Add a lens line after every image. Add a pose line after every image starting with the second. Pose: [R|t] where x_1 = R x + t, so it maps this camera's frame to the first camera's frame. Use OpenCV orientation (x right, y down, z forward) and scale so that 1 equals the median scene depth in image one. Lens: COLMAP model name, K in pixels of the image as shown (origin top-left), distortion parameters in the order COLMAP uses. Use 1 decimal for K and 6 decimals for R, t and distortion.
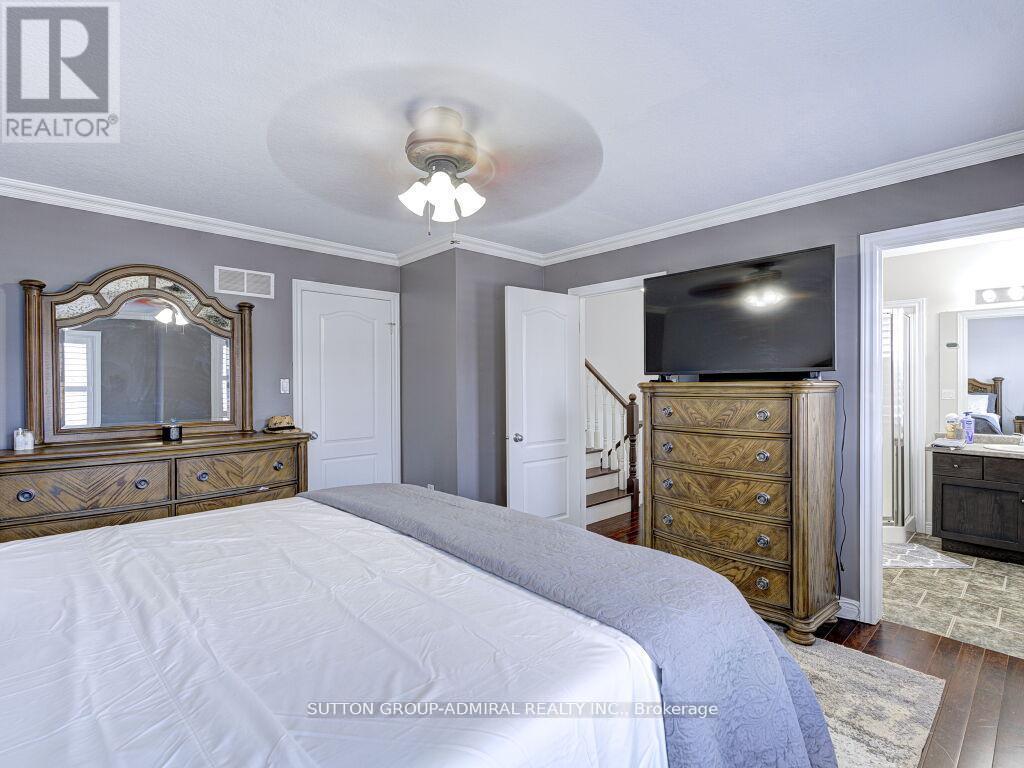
lens RADIAL K [[500.3, 0, 509.8], [0, 500.3, 386.3], [0, 0, 1]] dist [0.003214, -0.001007]
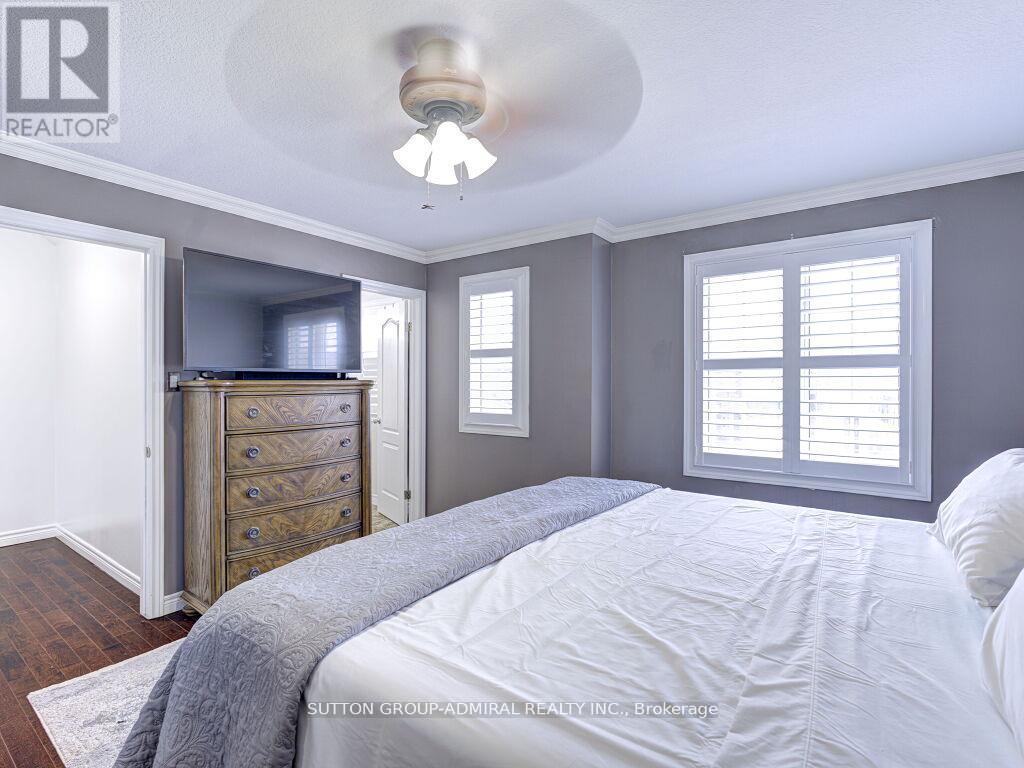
lens RADIAL K [[500.3, 0, 509.8], [0, 500.3, 386.3], [0, 0, 1]] dist [0.003214, -0.001007]
pose [[-0.186008, -0.003948, 0.982540, -0.724845], [0.004074, 0.999980, 0.004789, 0.000230], [-0.982540, 0.004894, -0.185988, 0.788815]]
